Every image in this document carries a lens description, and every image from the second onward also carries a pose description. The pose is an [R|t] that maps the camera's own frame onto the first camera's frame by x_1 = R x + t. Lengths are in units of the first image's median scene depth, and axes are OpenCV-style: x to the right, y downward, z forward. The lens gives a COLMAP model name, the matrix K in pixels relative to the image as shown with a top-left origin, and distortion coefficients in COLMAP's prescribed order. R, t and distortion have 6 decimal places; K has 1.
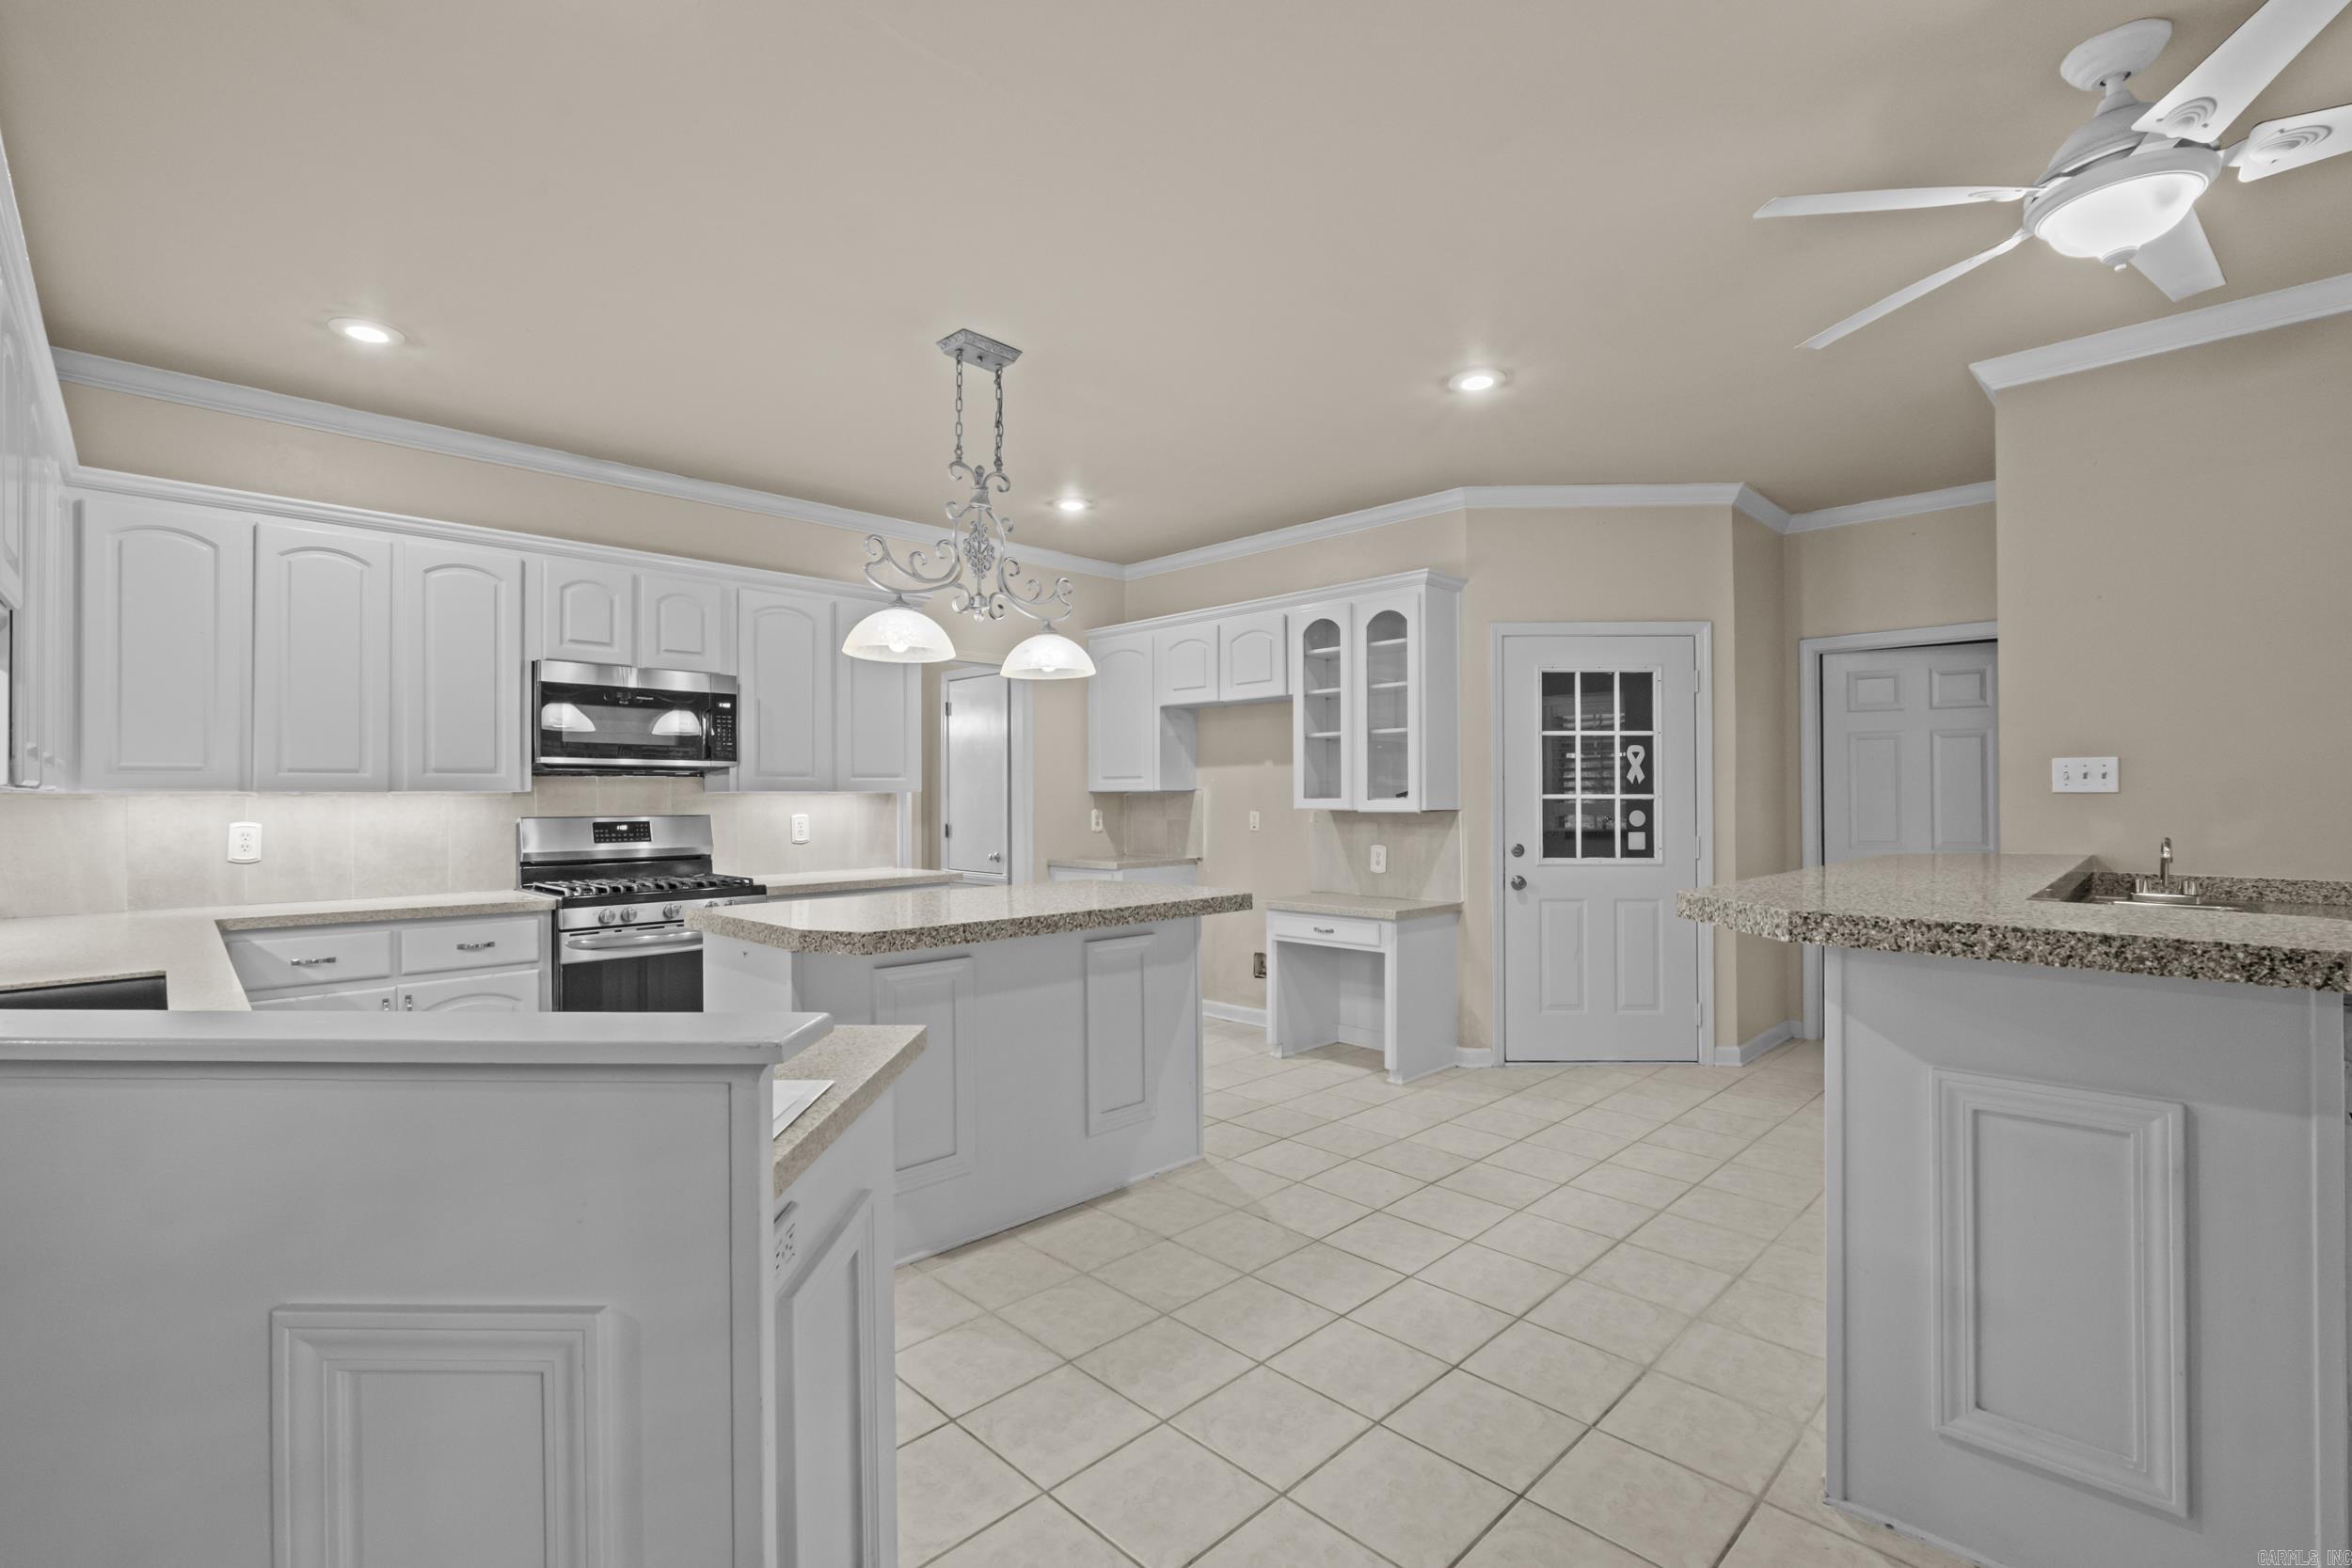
lens RADIAL K [[1036.0, 0, 1149.9], [0, 1036.0, 789.5], [0, 0, 1]] dist [-0.005495, -0.000435]
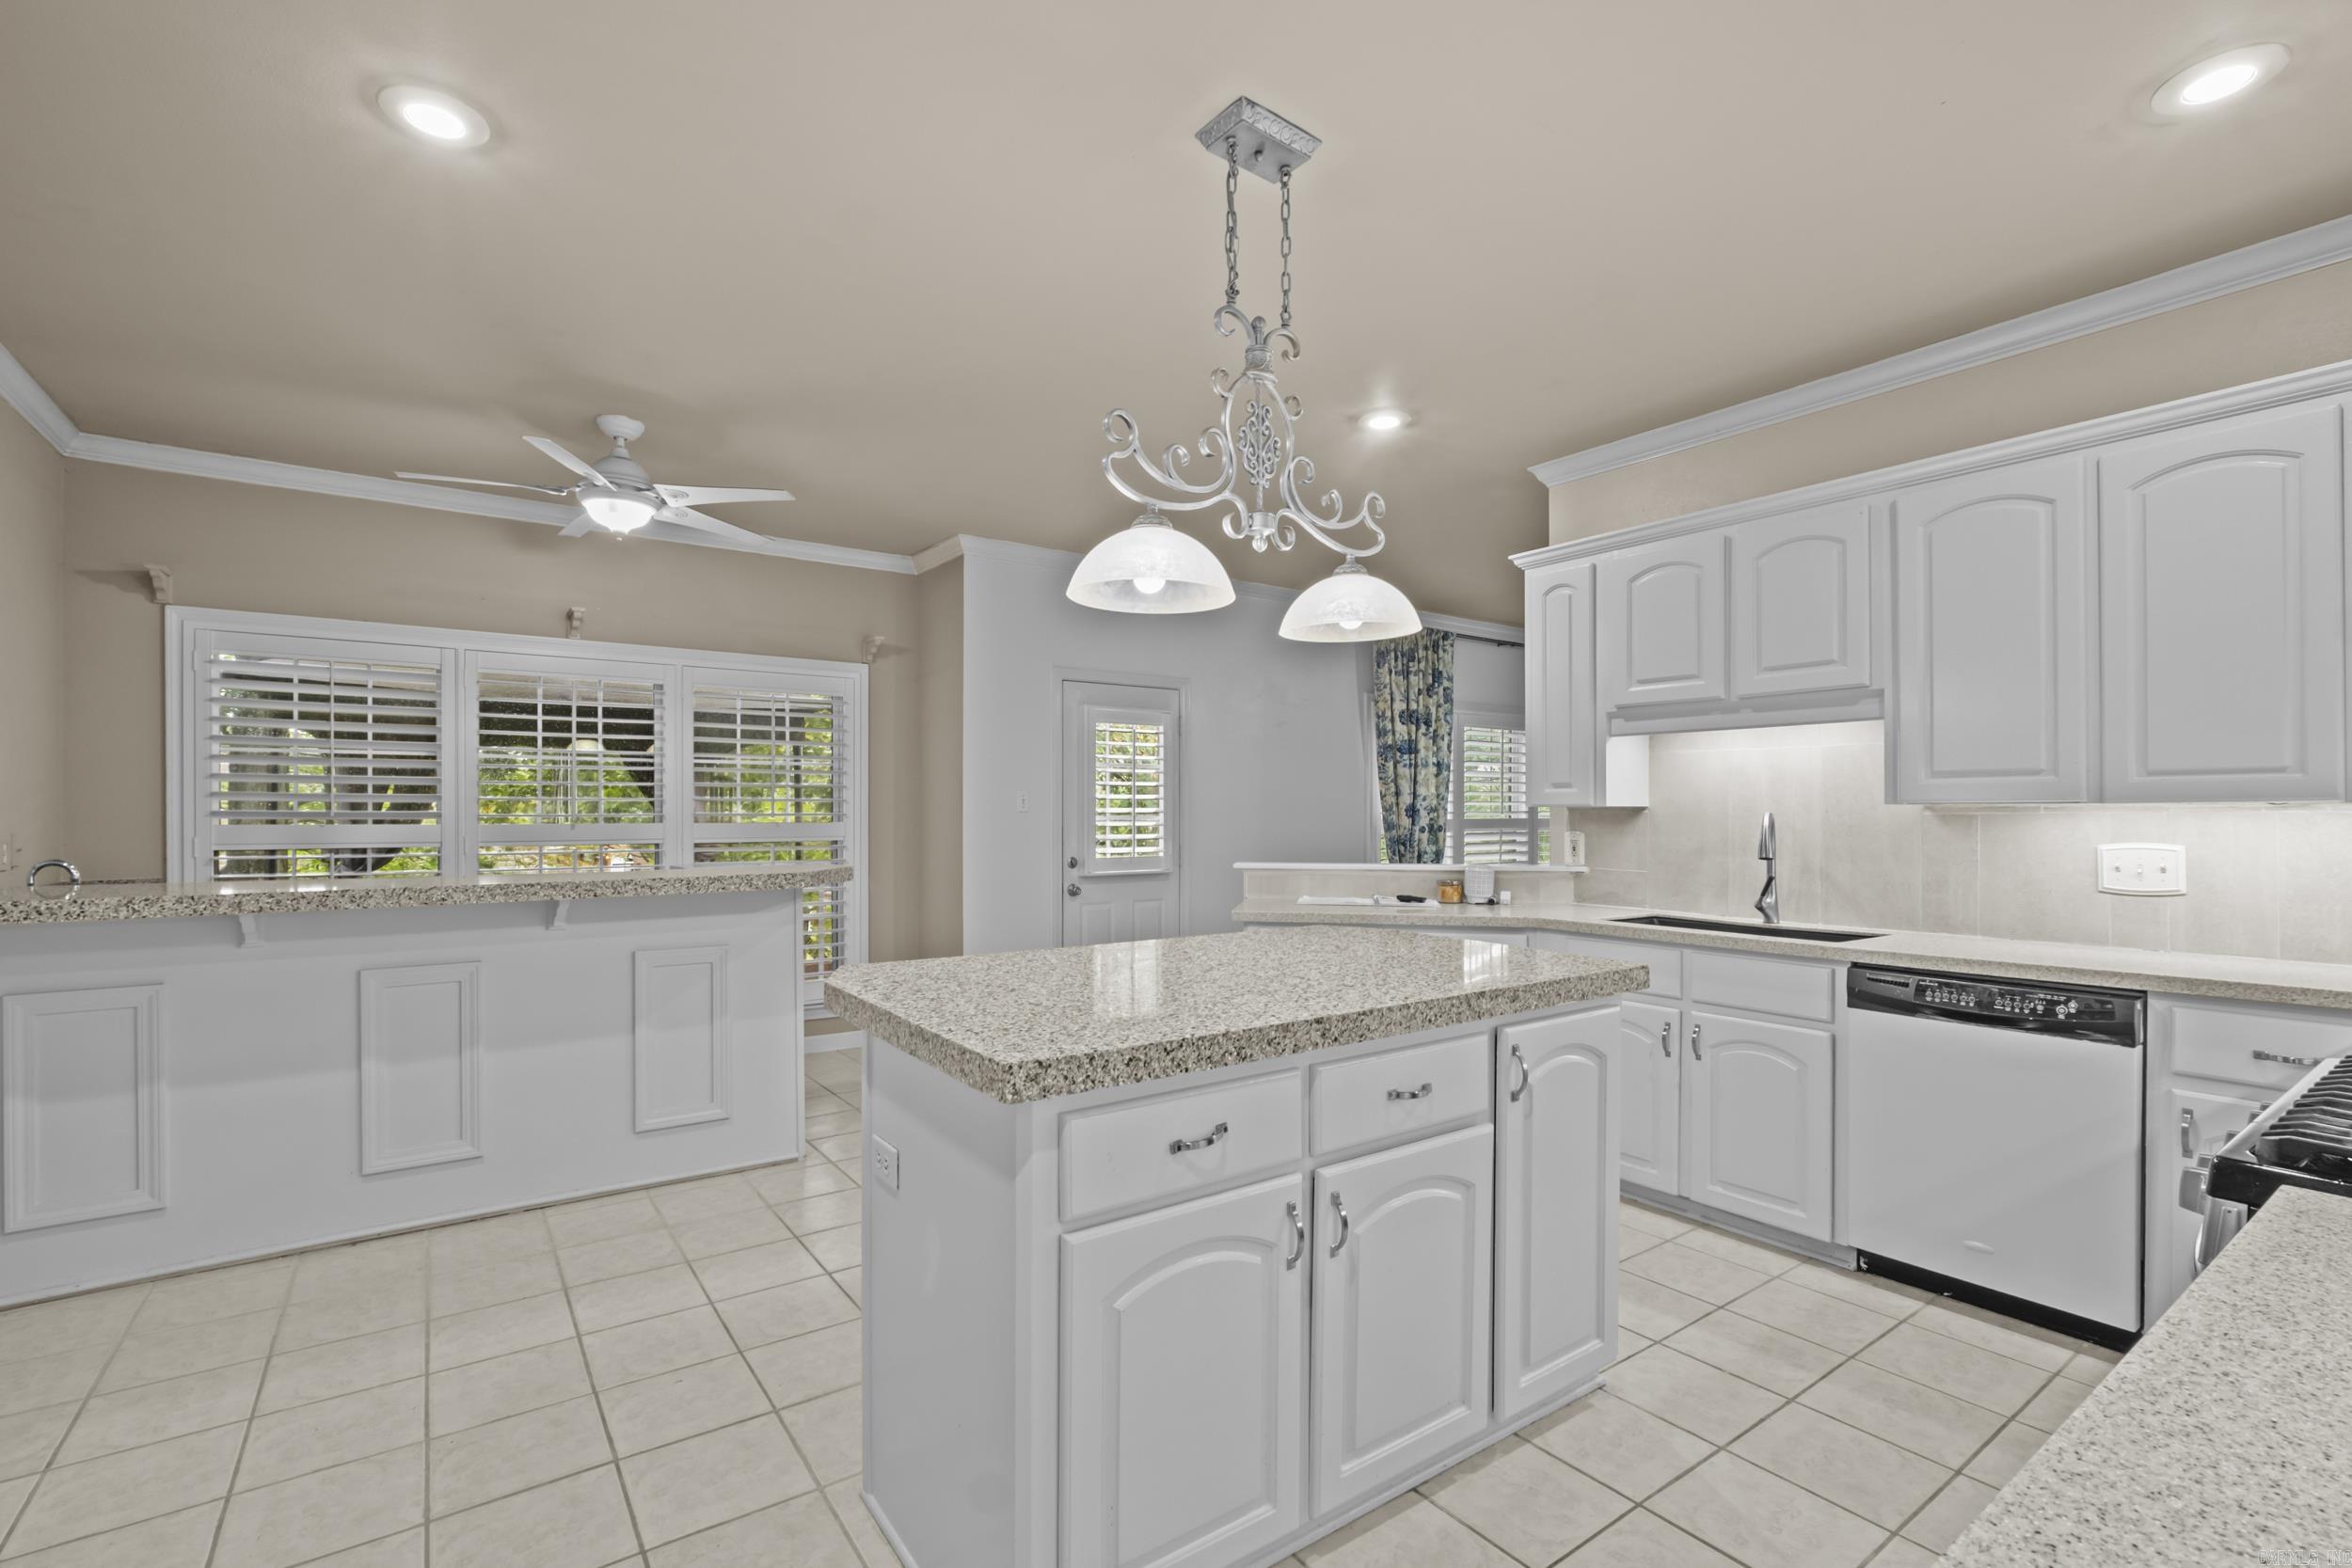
lens RADIAL K [[1036.0, 0, 1159.1], [0, 1036.0, 815.6], [0, 0, 1]] dist [-0.005495, -0.000435]
pose [[-0.989559, 0.004190, 0.144069, -0.132411], [0.003496, 0.999981, -0.005065, 0.007369], [-0.144087, -0.004508, -0.989555, 1.130932]]
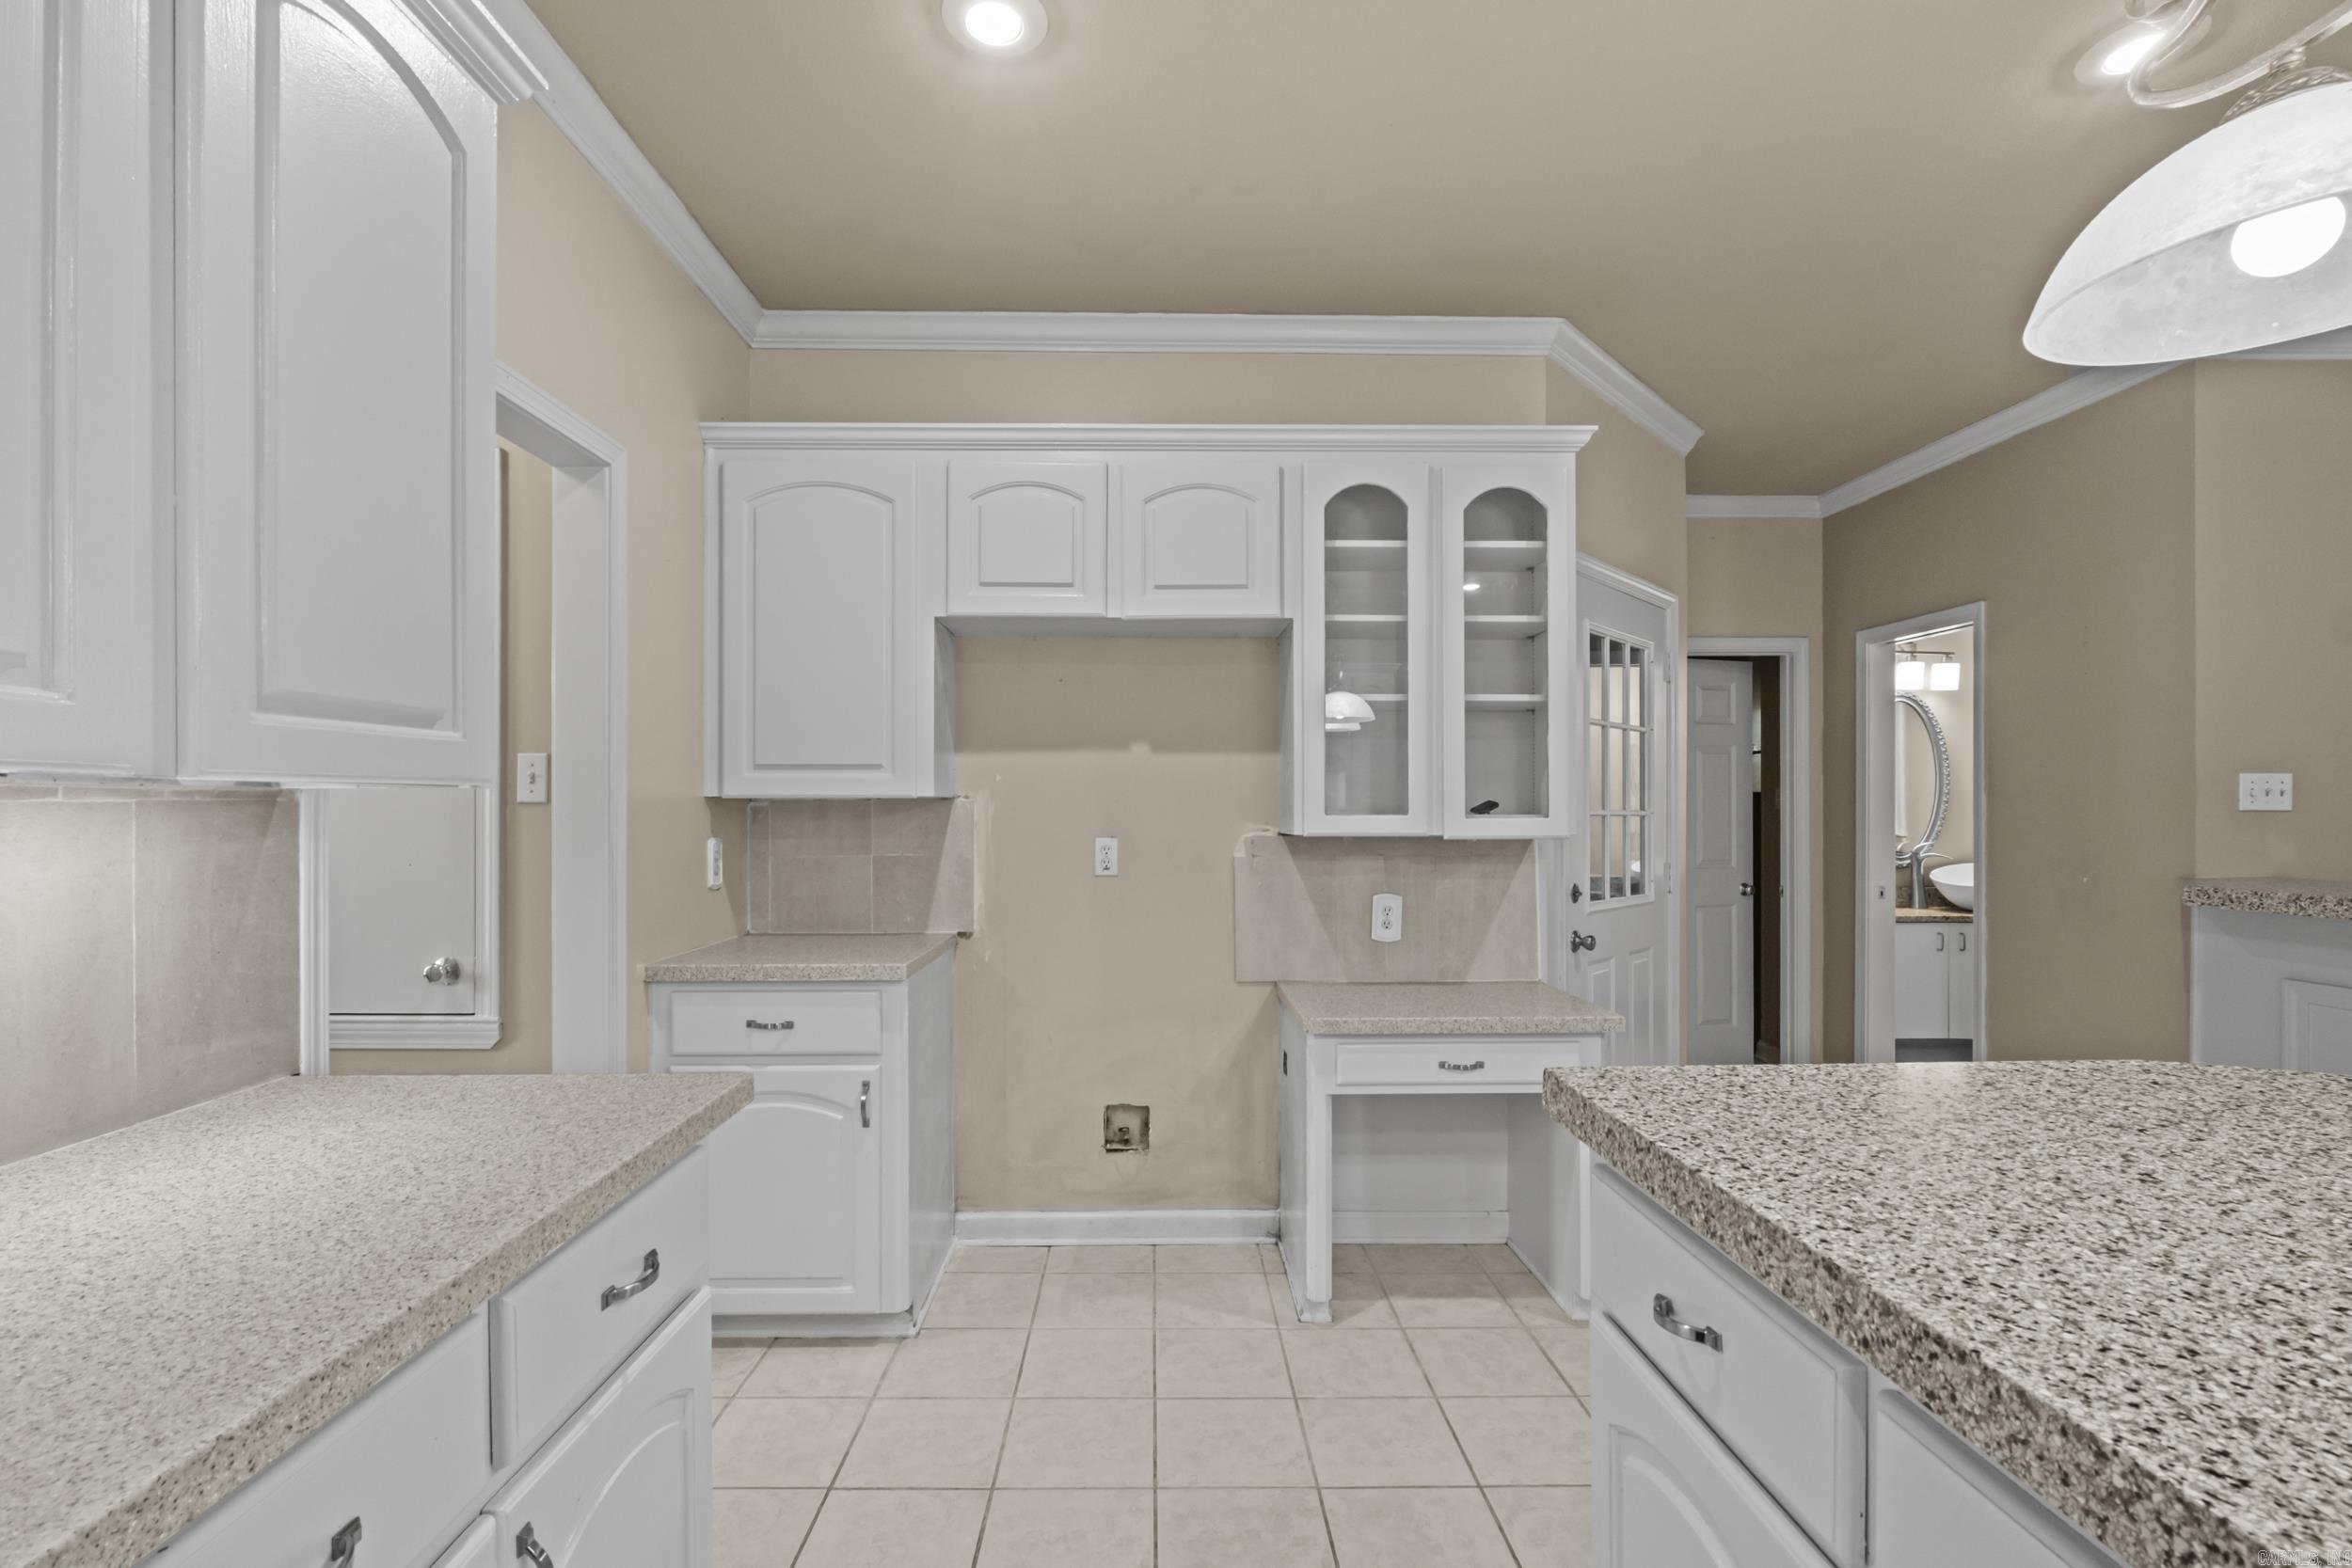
lens RADIAL K [[1036.0, 0, 1136.7], [0, 1036.0, 812.8], [0, 0, 1]] dist [-0.005495, -0.000435]
pose [[0.687972, 0.002678, 0.725732, -0.323091], [-0.008416, 0.999955, 0.004288, 0.006298], [-0.725688, -0.009058, 0.687964, 0.741580]]
